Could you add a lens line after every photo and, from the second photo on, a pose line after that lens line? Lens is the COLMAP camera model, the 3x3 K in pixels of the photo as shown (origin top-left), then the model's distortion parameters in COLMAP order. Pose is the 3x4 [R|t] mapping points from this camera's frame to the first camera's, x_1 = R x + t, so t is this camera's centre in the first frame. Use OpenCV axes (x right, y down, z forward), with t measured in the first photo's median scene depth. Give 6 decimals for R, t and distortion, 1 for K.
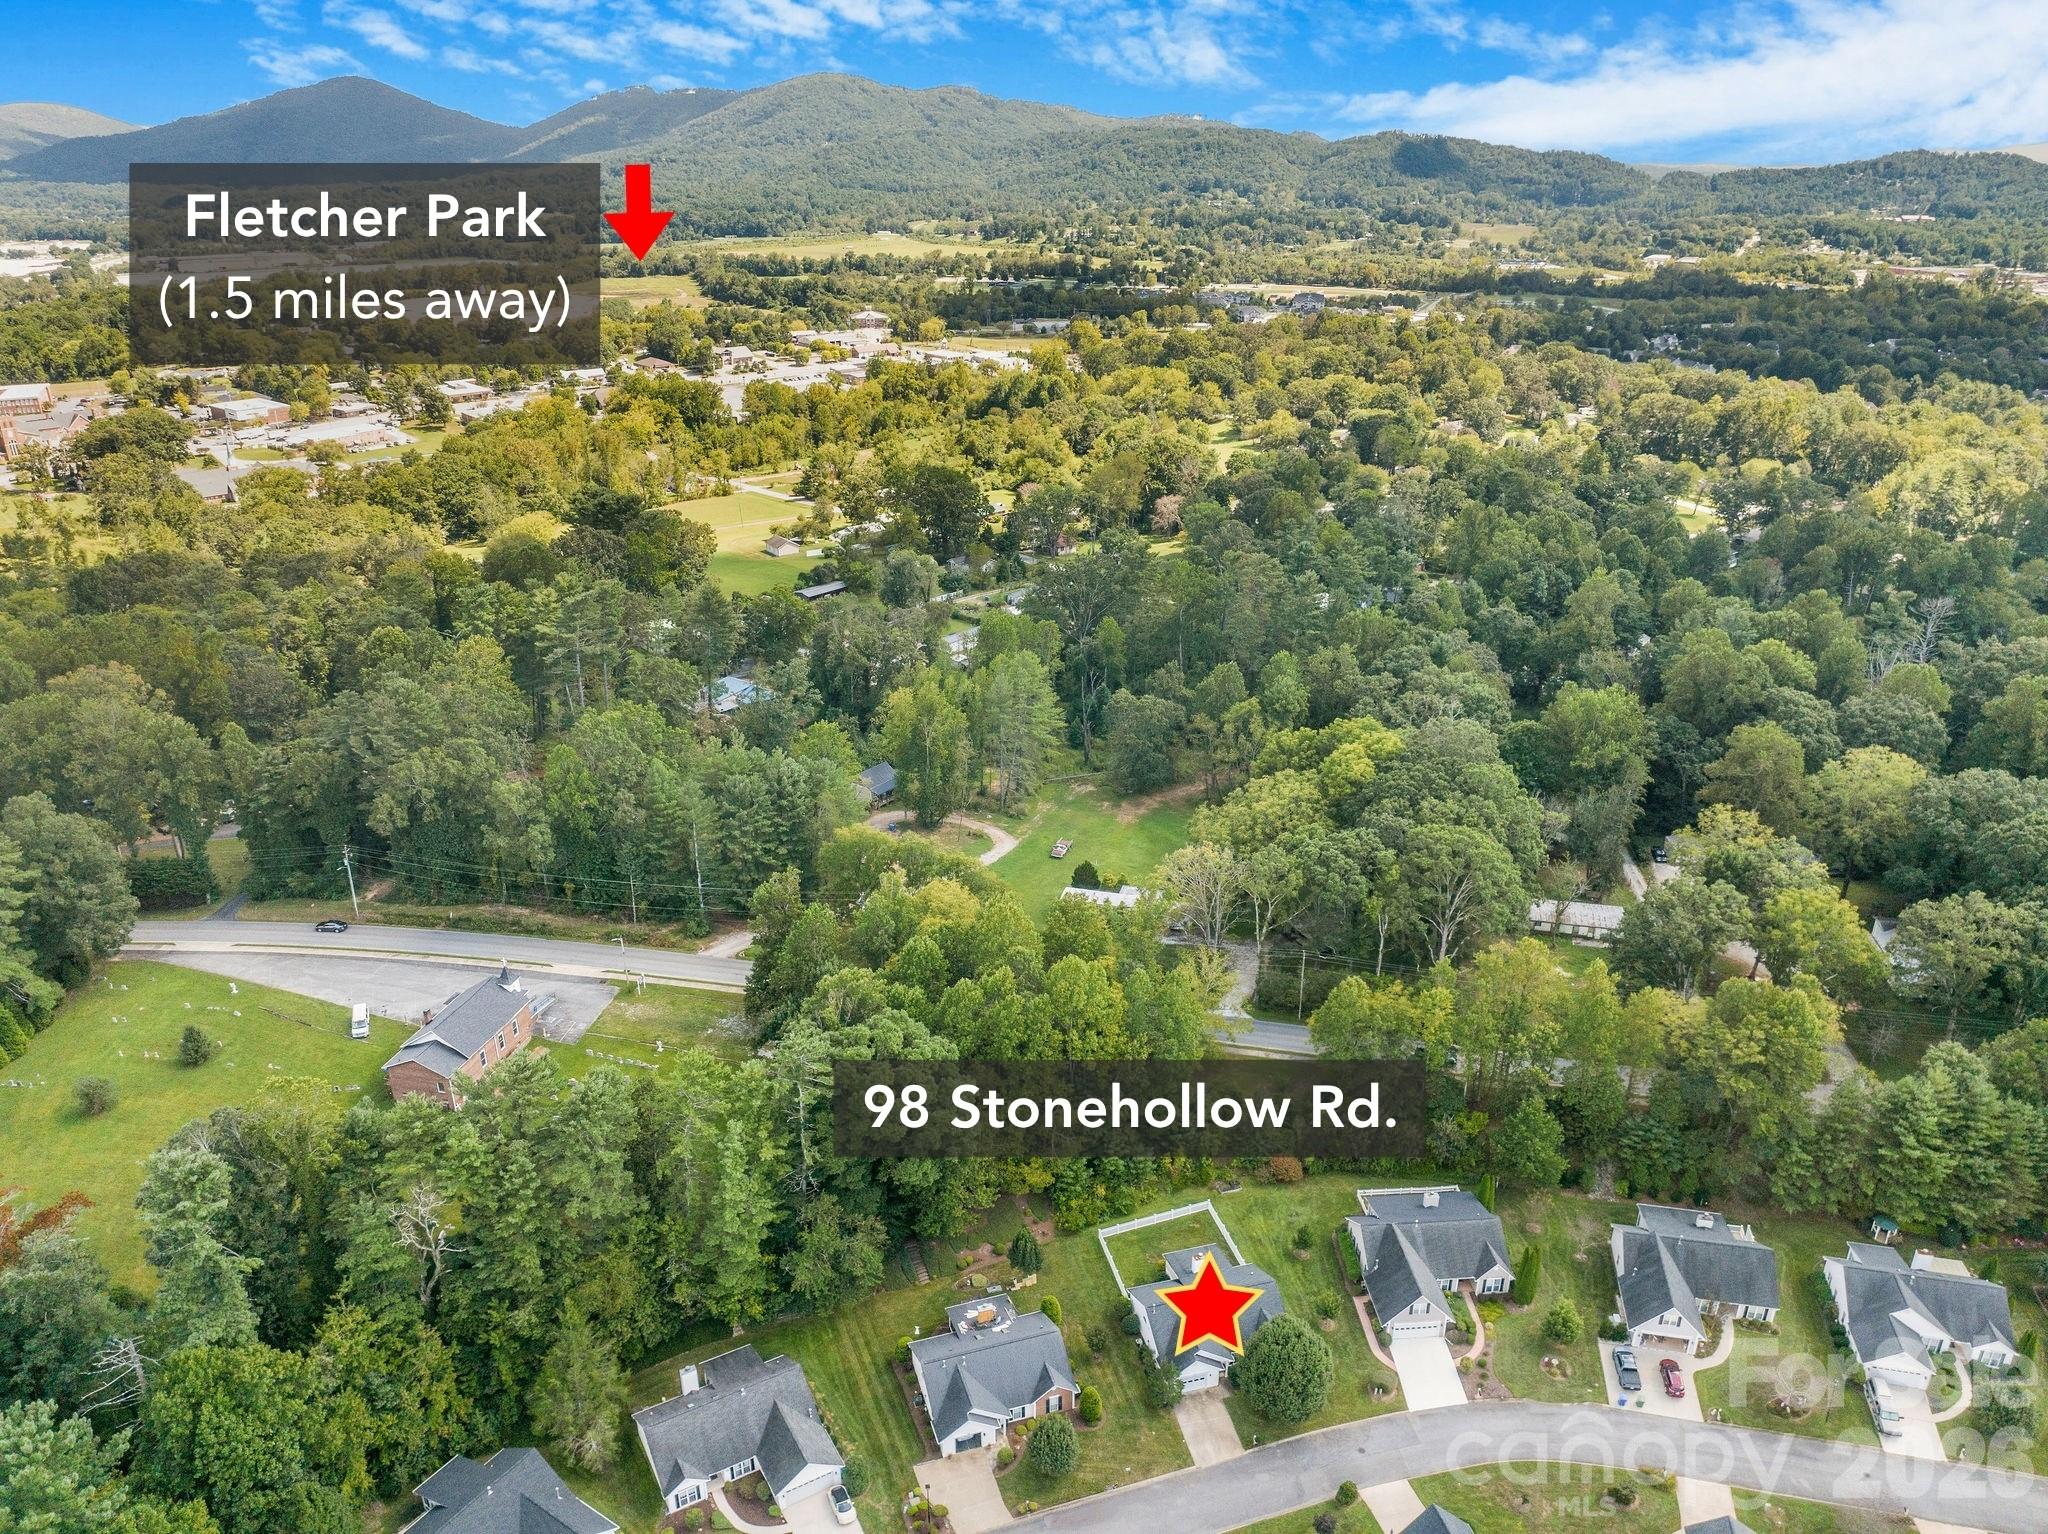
lens RADIAL K [[1442.3, 0, 1024.0], [0, 1442.3, 767.0], [0, 0, 1]] dist [-0.041860, -0.001827]
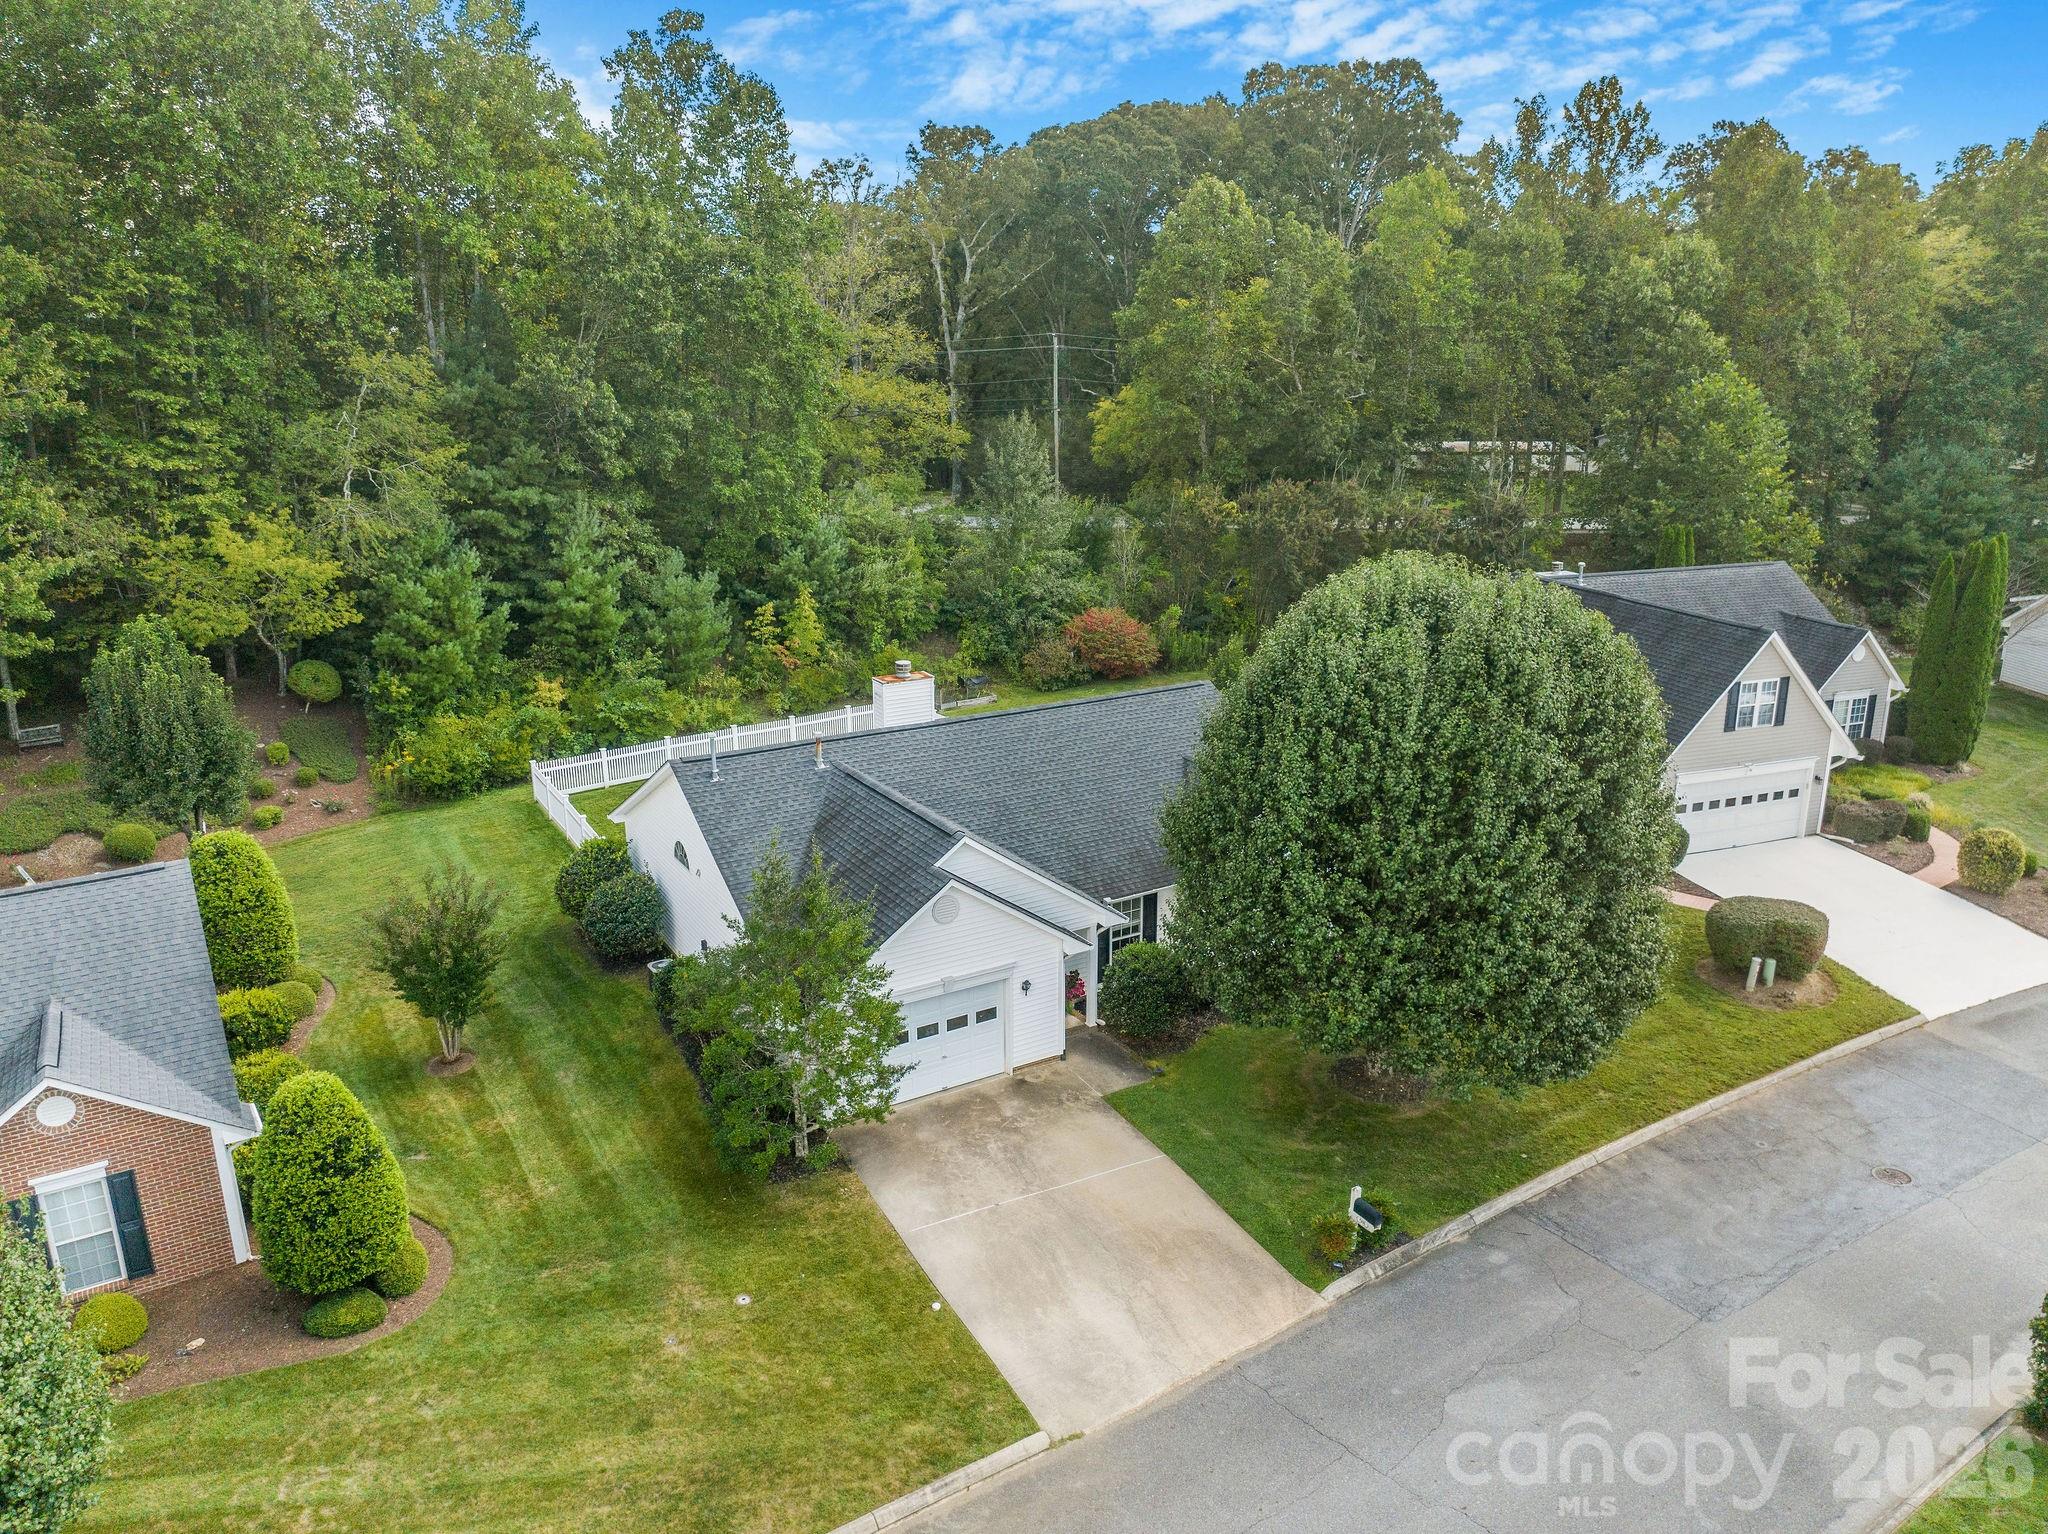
lens RADIAL K [[1442.3, 0, 1024.0], [0, 1442.3, 767.0], [0, 0, 1]] dist [-0.041860, -0.001827]
pose [[0.962495, -0.079823, 0.259293, 0.082432], [0.110651, 0.988132, -0.106543, 0.418315], [-0.247711, 0.131238, 0.959904, 0.813389]]
